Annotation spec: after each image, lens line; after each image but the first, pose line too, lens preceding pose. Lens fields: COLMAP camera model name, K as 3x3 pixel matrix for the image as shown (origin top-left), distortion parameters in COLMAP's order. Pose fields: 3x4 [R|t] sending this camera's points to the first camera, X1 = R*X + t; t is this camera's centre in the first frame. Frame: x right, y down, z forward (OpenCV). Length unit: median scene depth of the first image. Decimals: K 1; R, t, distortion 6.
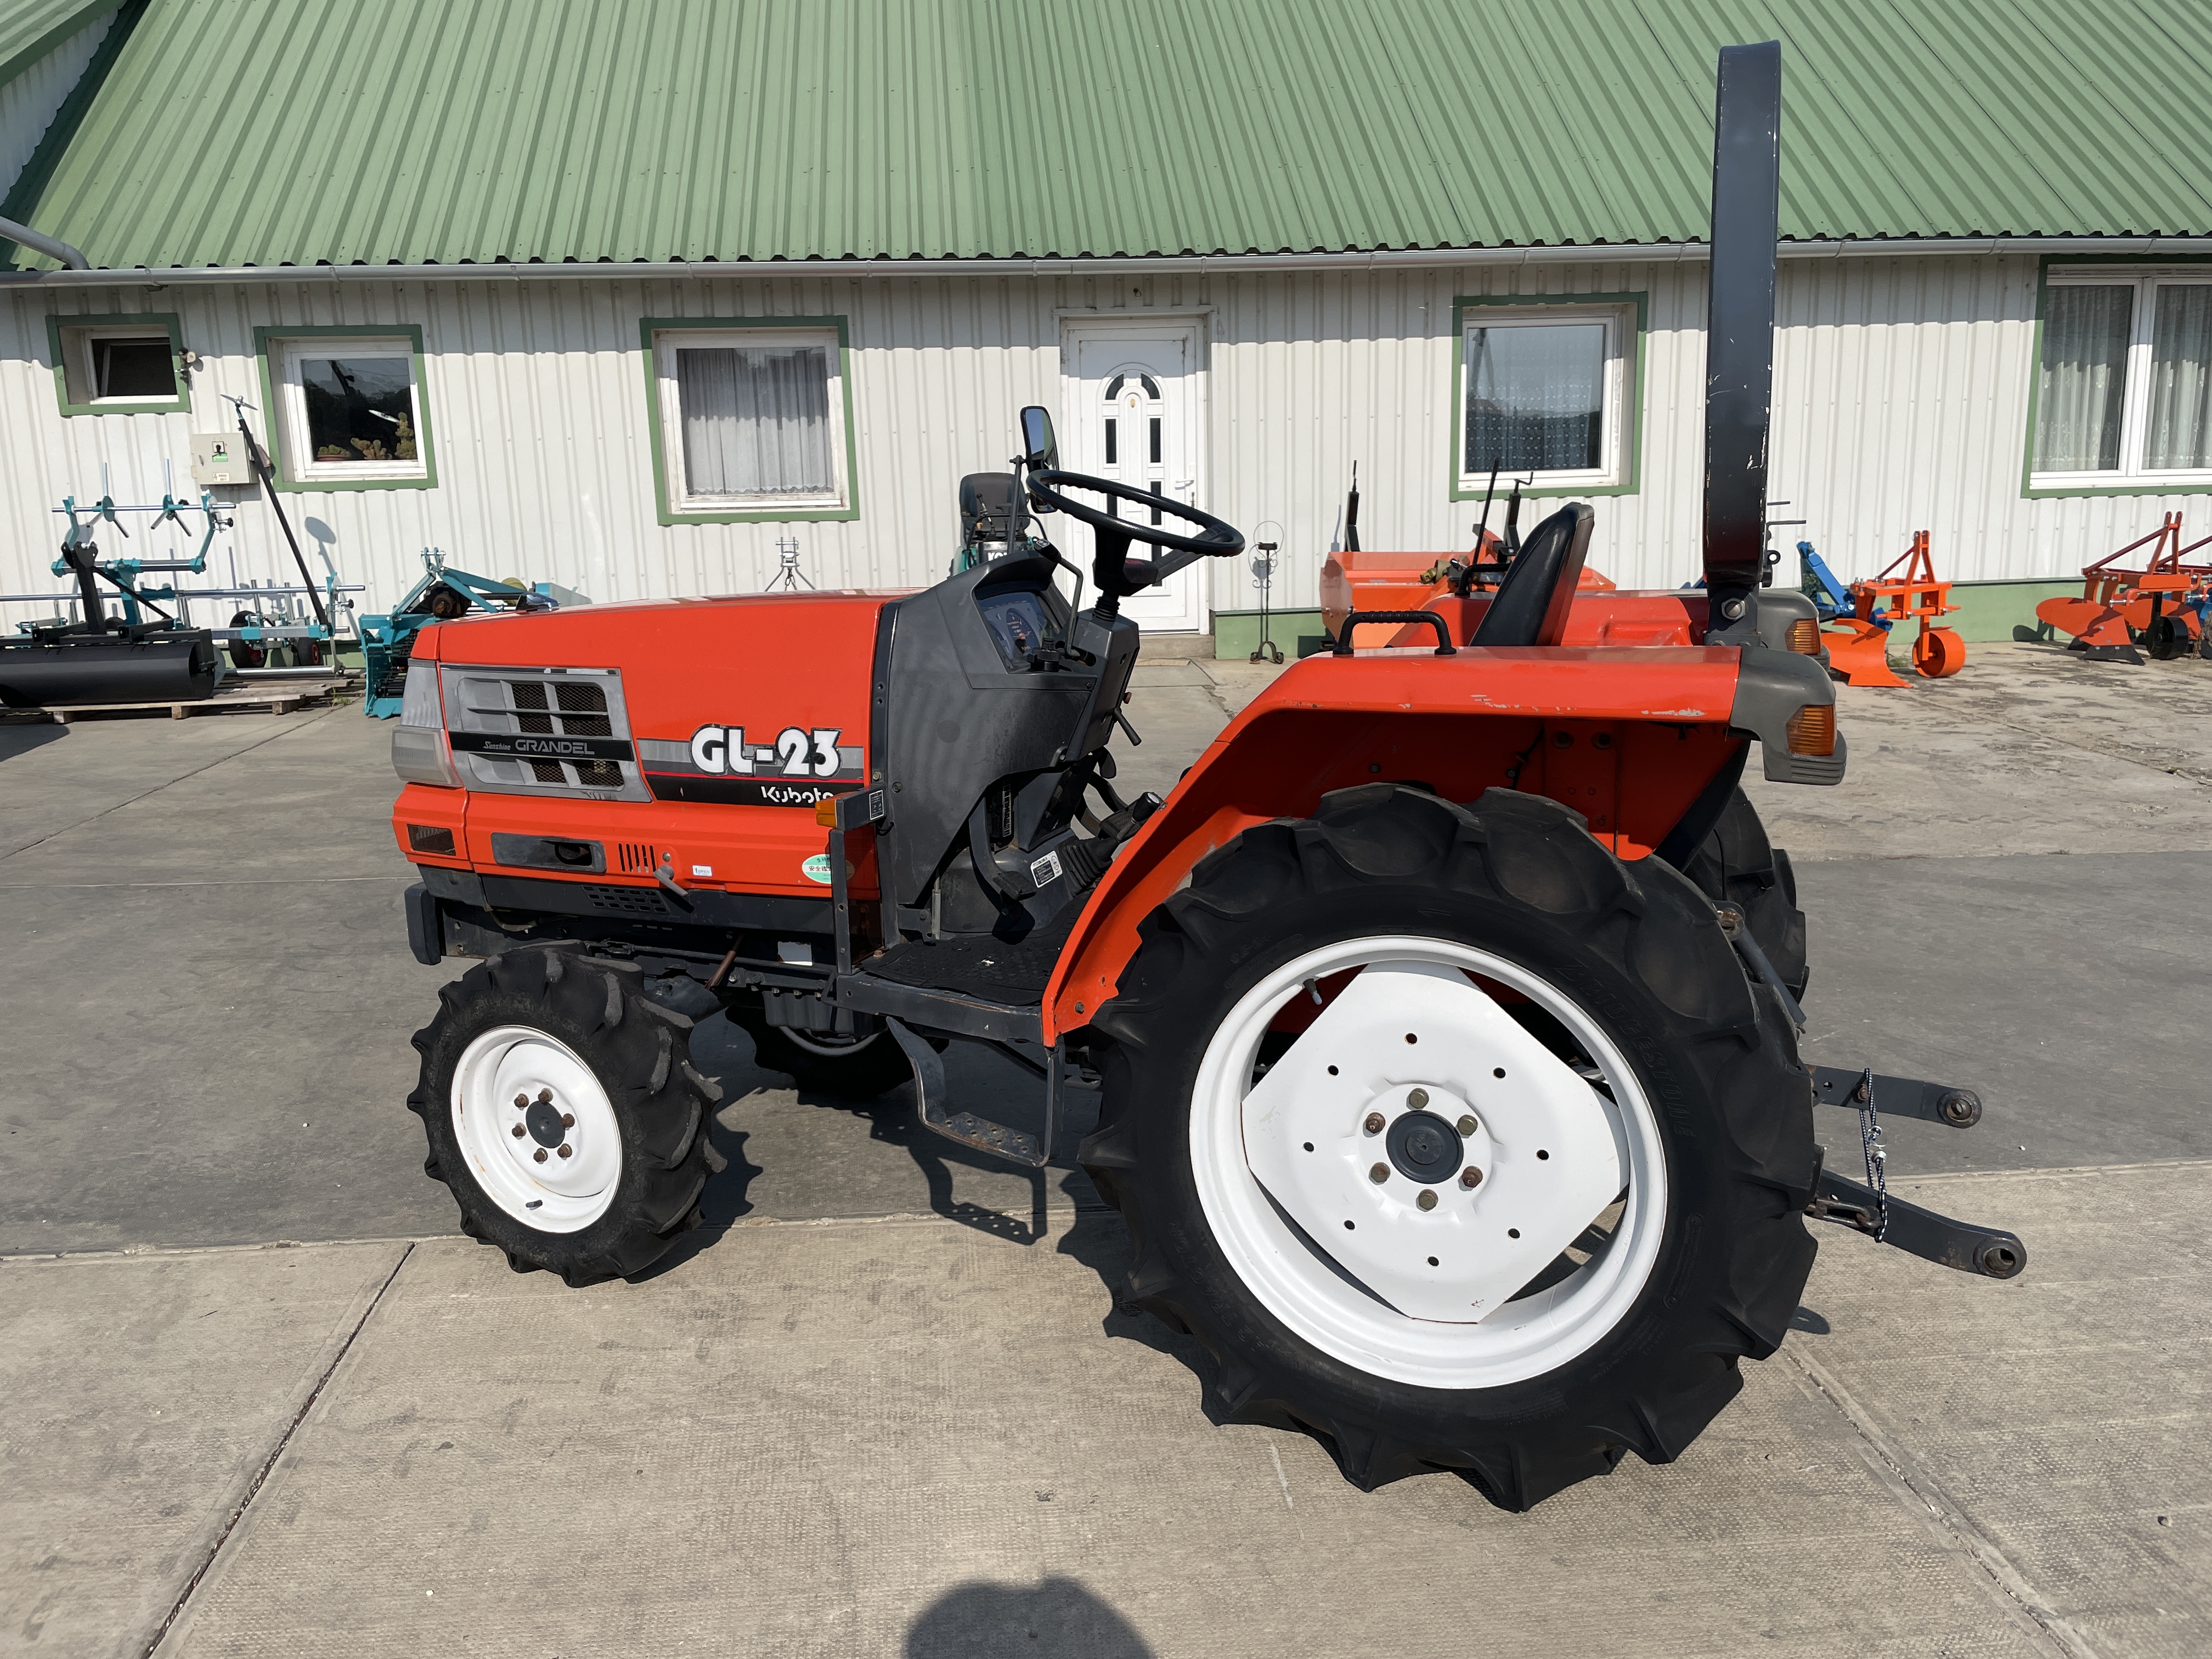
lens RADIAL K [[1672.6, 0, 1115.0], [0, 1672.6, 824.7], [0, 0, 1]] dist [0.081449, -0.121940]
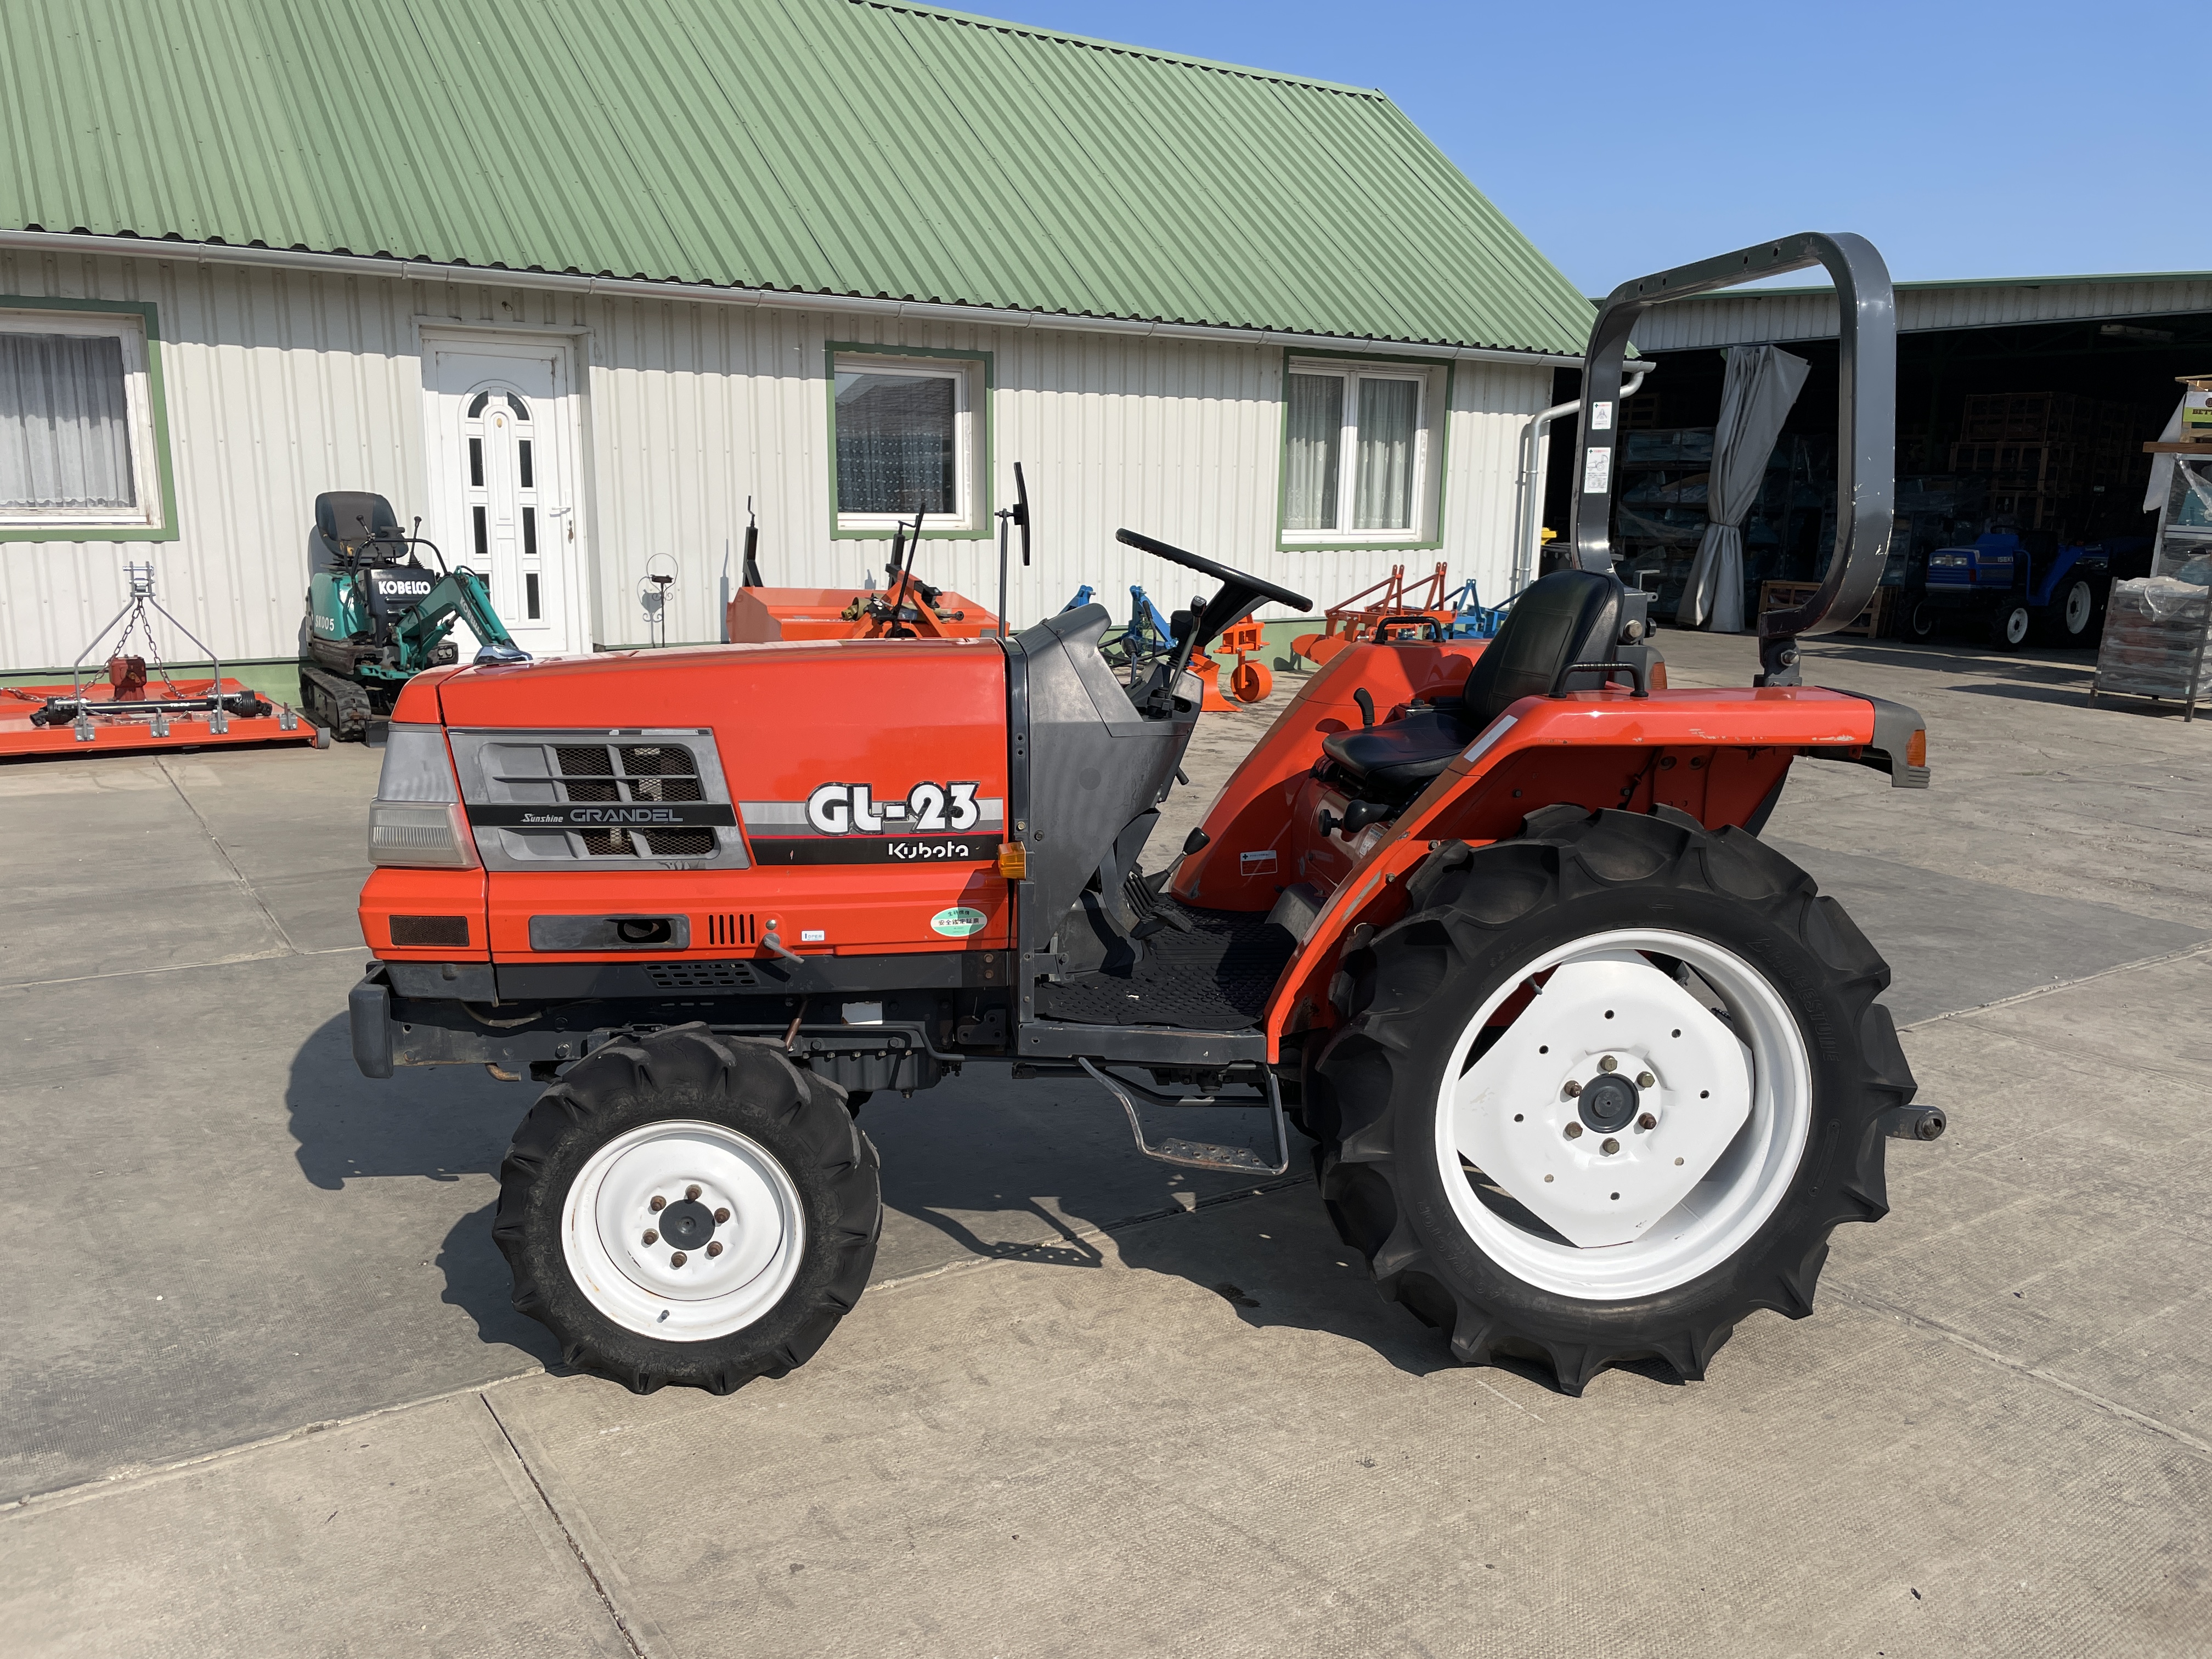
lens RADIAL K [[1664.3, 0, 1112.4], [0, 1664.3, 849.2], [0, 0, 1]] dist [0.080274, -0.116440]
pose [[0.877744, -0.062846, 0.474990, -0.524142], [0.063759, 0.997864, 0.014207, -0.023549], [-0.474868, 0.017814, 0.879876, 0.077024]]
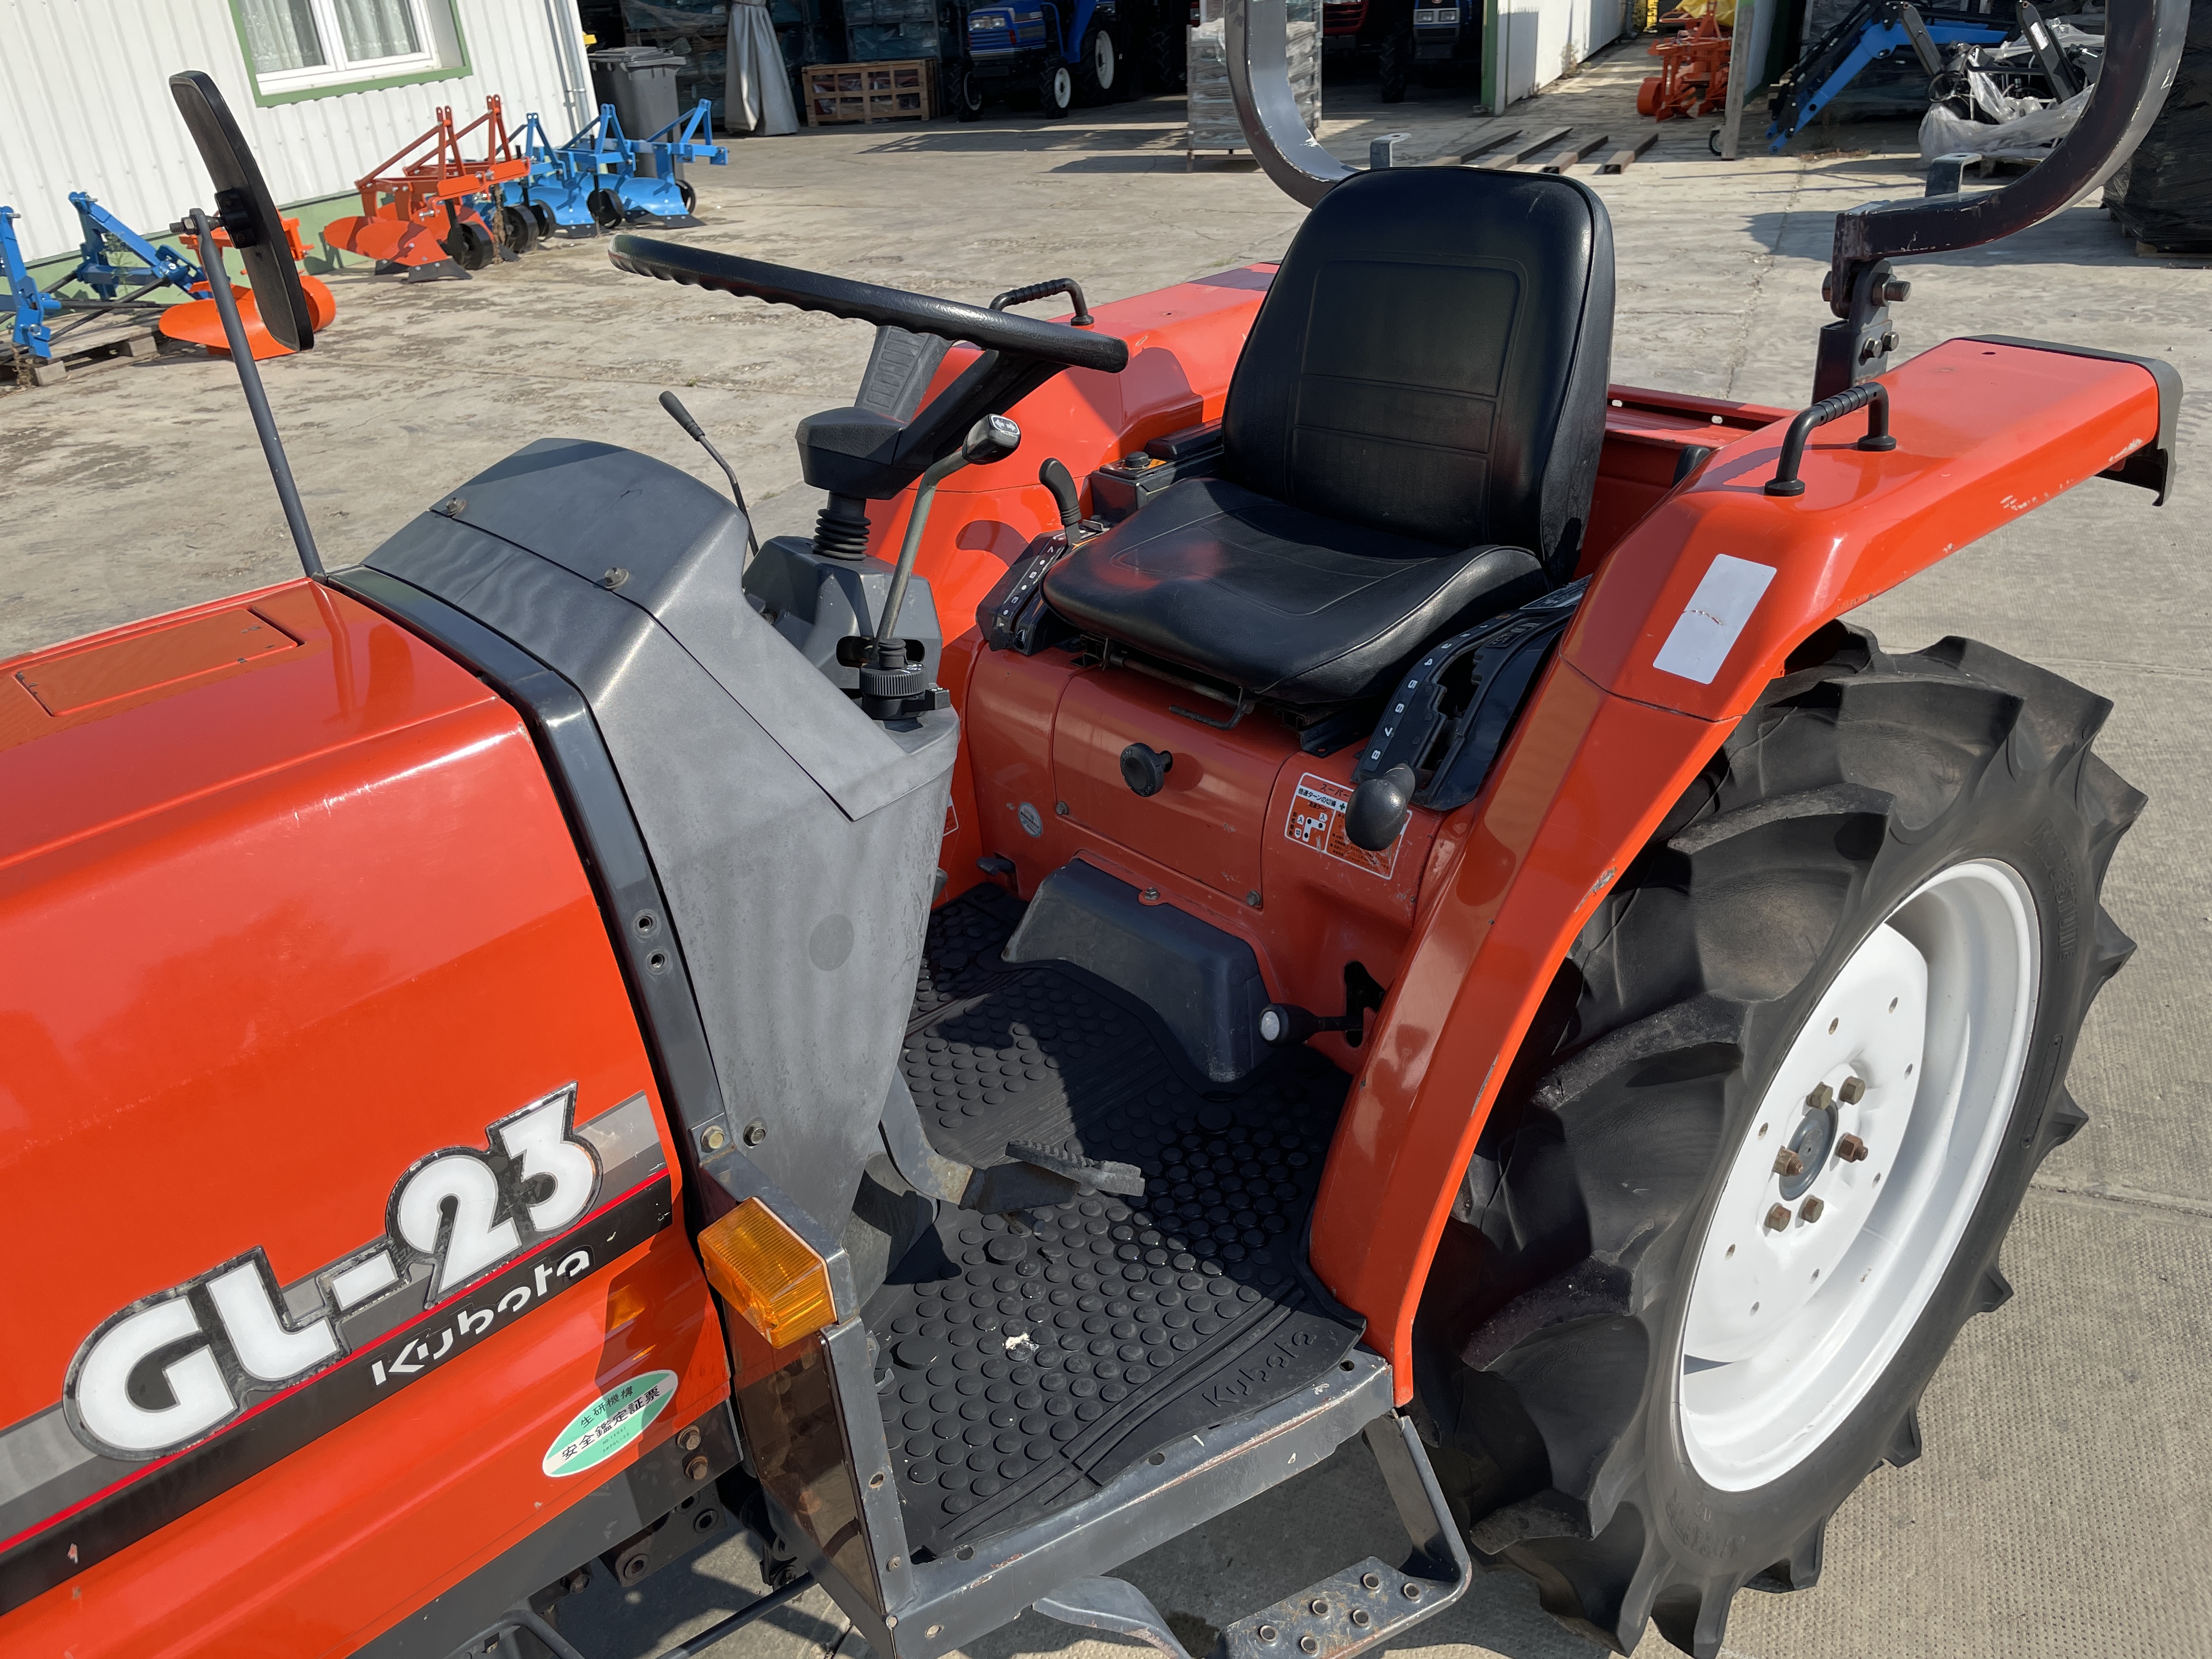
lens RADIAL K [[1672.6, 0, 1115.0], [0, 1672.6, 824.7], [0, 0, 1]] dist [0.081449, -0.121940]
pose [[0.469789, -0.419861, 0.776540, -0.332027], [0.243907, 0.907147, 0.342920, -0.182965], [-0.848415, 0.028304, 0.528575, 0.658325]]
